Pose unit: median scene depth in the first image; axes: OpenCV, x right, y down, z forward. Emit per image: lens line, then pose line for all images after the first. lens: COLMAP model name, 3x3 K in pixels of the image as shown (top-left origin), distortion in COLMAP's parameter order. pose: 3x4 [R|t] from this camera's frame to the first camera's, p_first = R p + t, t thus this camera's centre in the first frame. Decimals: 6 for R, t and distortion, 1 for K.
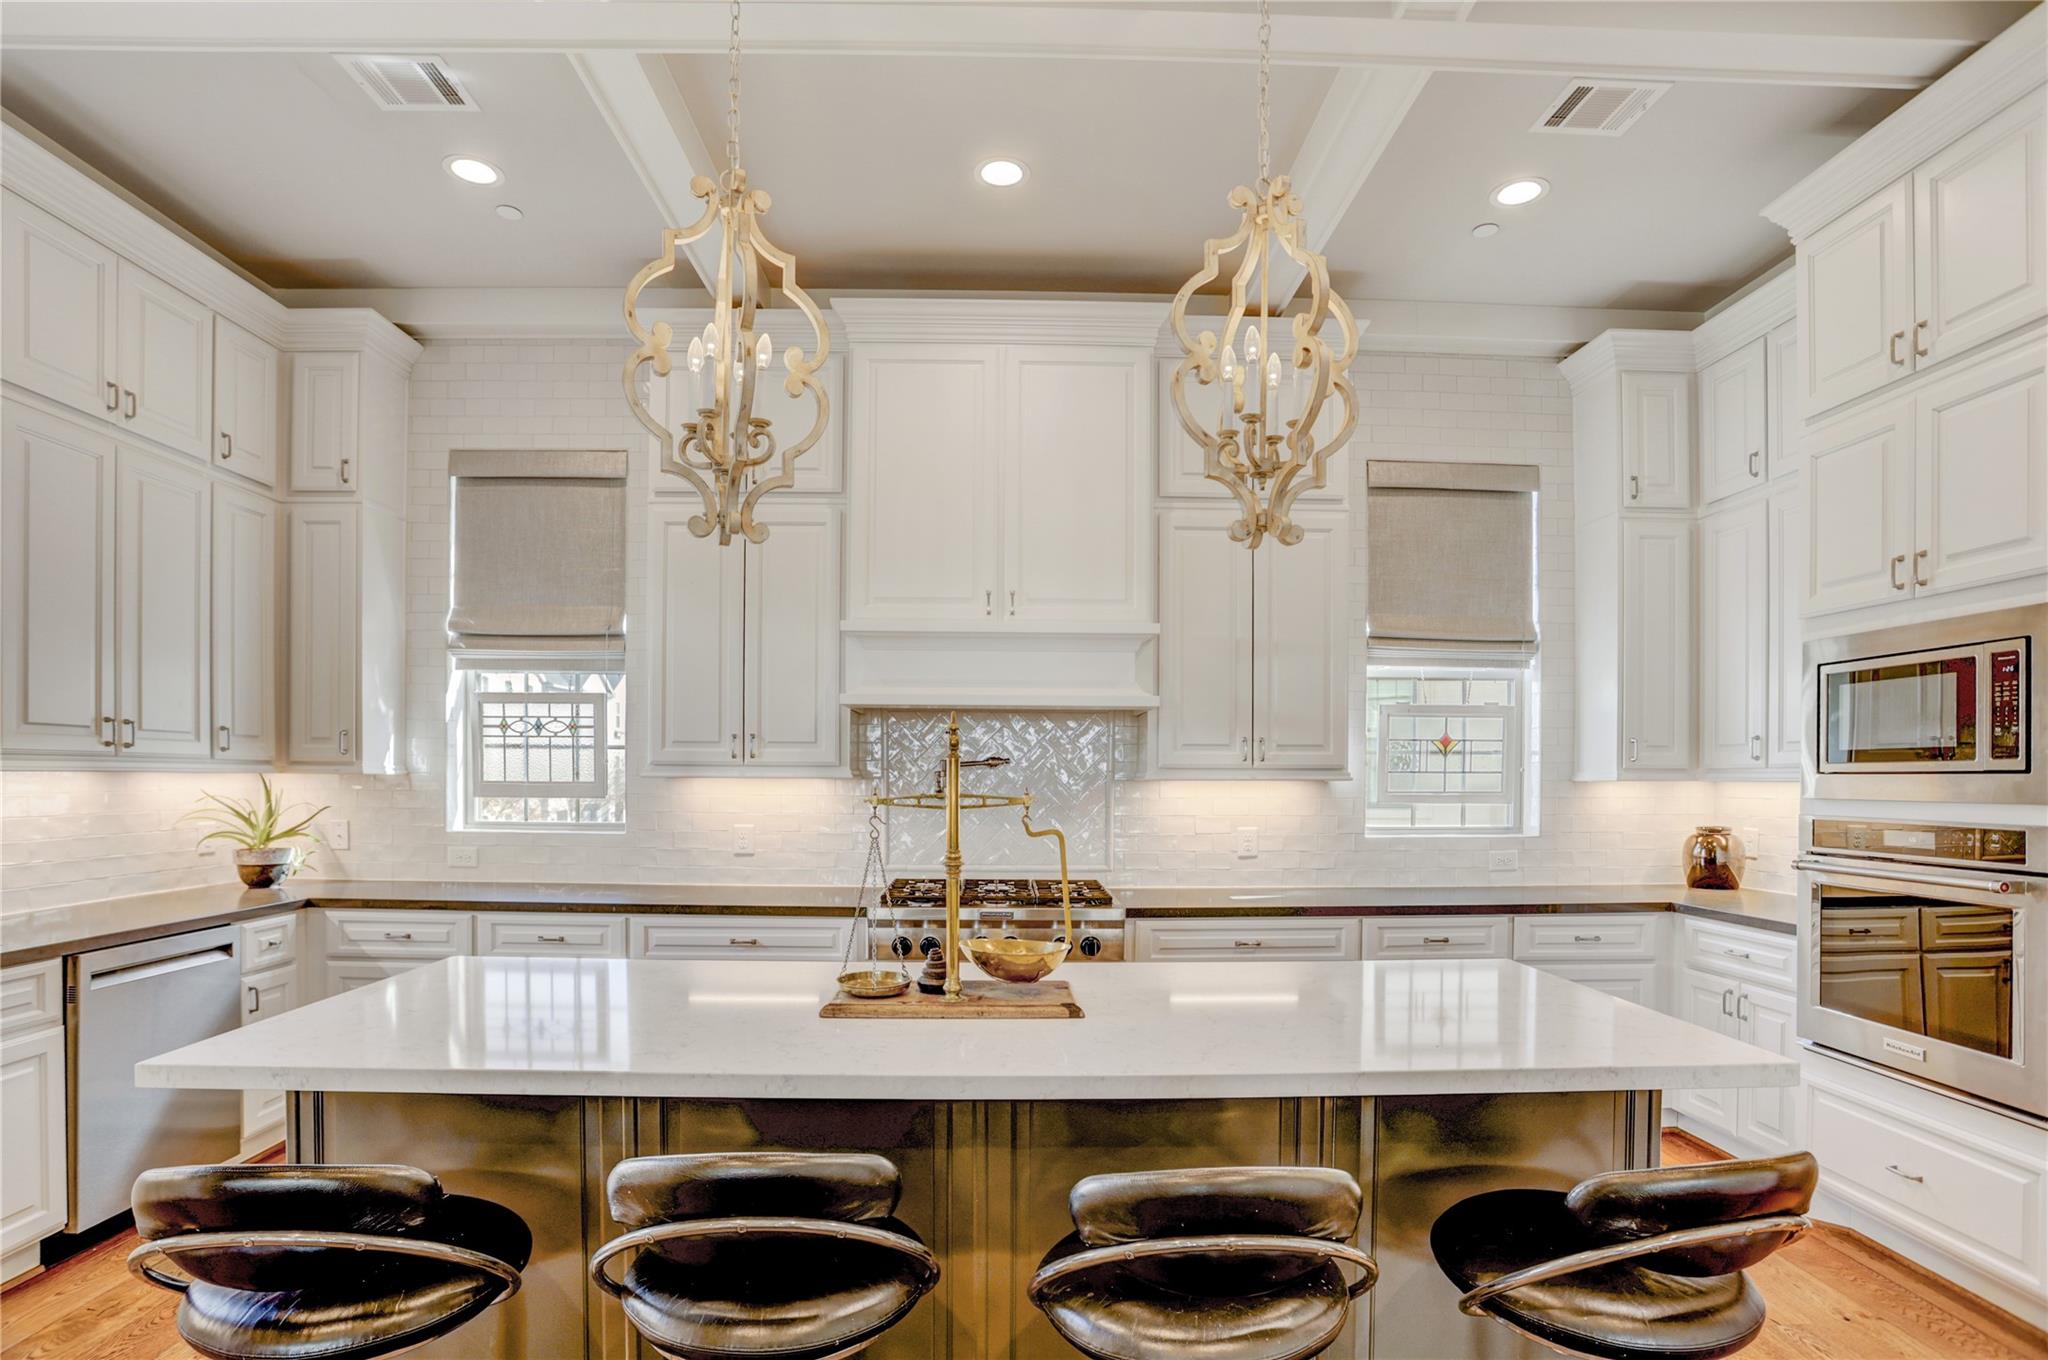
lens RADIAL K [[1023.2, 0, 1004.6], [0, 1023.2, 783.7], [0, 0, 1]] dist [-0.054472, 0.018745]
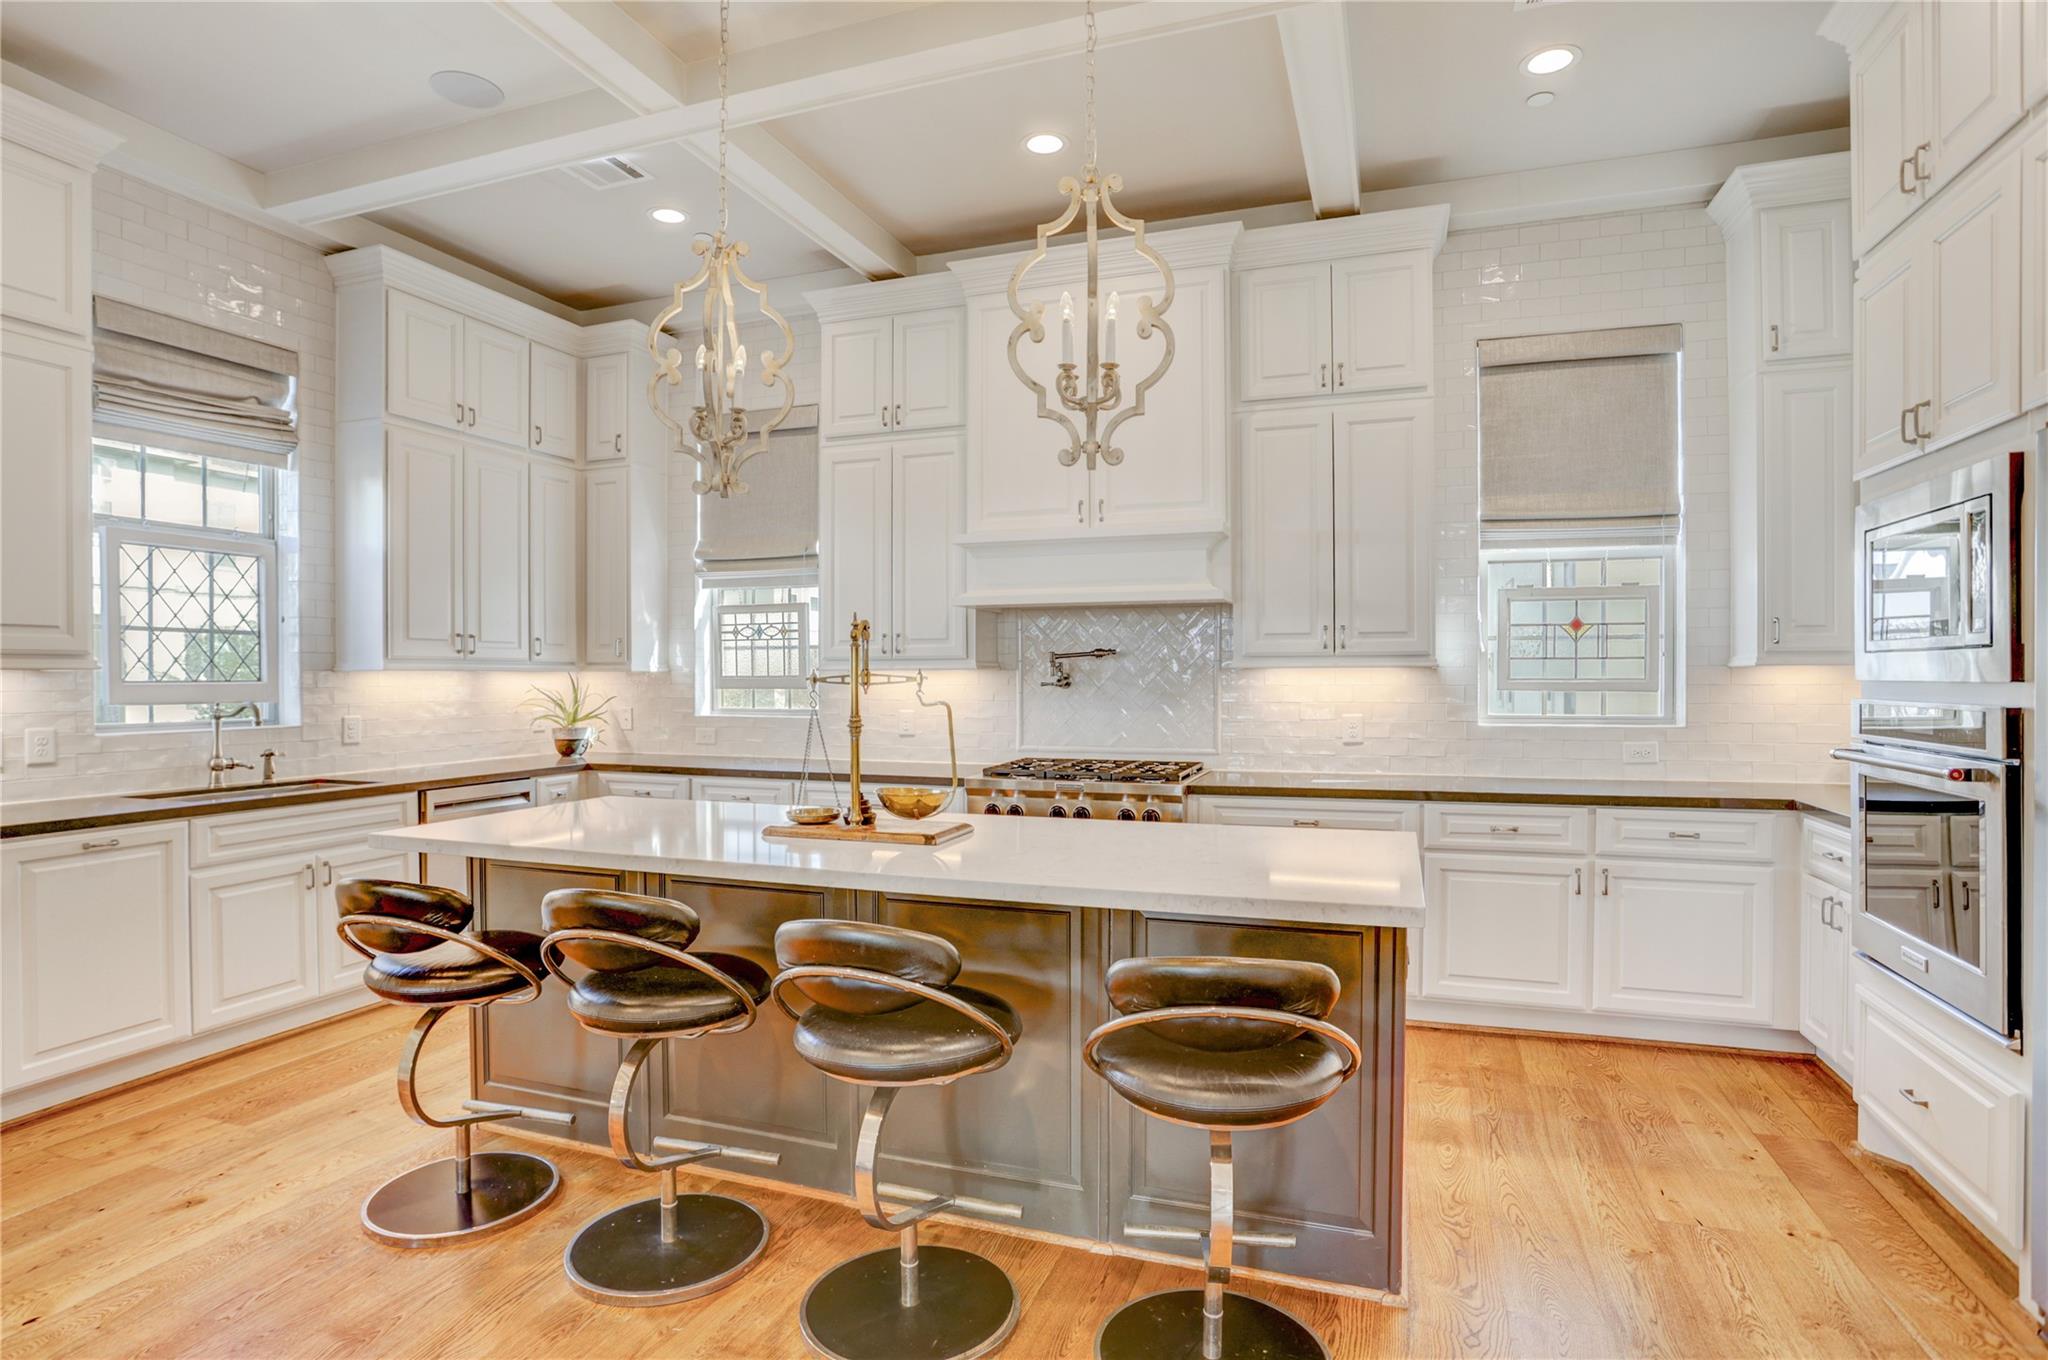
lens RADIAL K [[1053.0, 0, 1012.3], [0, 1053.0, 685.6], [0, 0, 1]] dist [-0.061931, 0.009190]
pose [[0.933625, -0.006567, -0.358191, 0.317519], [0.007439, 0.999972, 0.001058, 0.011442], [0.358174, -0.003652, 0.933648, -0.104302]]
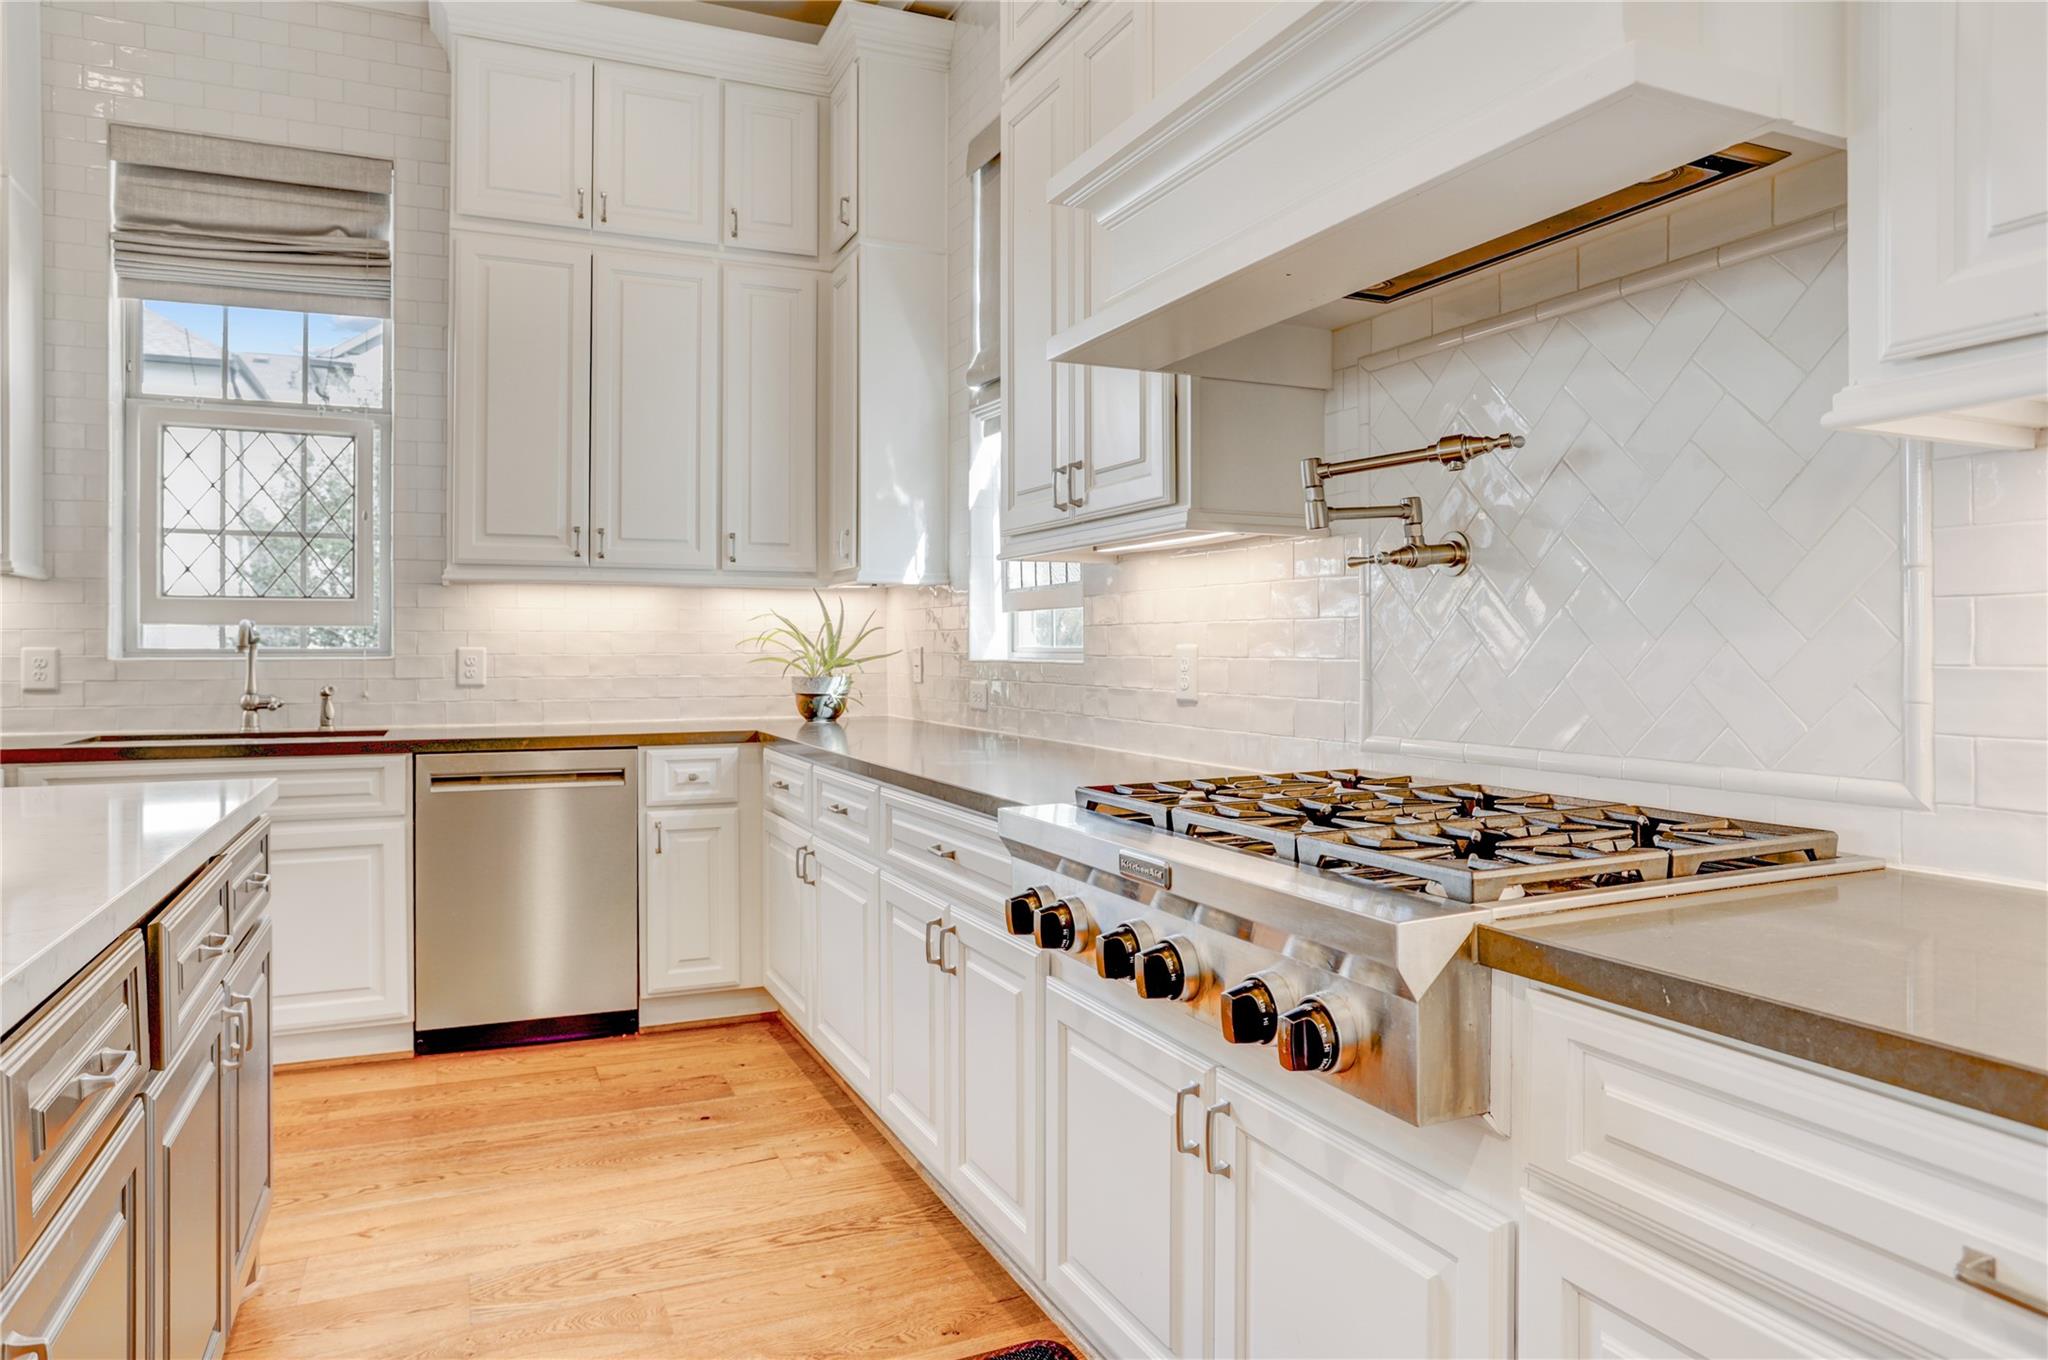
lens RADIAL K [[1280.4, 0, 1000.8], [0, 1280.4, 643.8], [0, 0, 1]] dist [-0.035633, 0.000652]
pose [[0.387780, -0.011962, -0.921674, 0.332503], [-0.002579, 0.999898, -0.014063, 0.051919], [0.921748, 0.007830, 0.387709, 0.707039]]
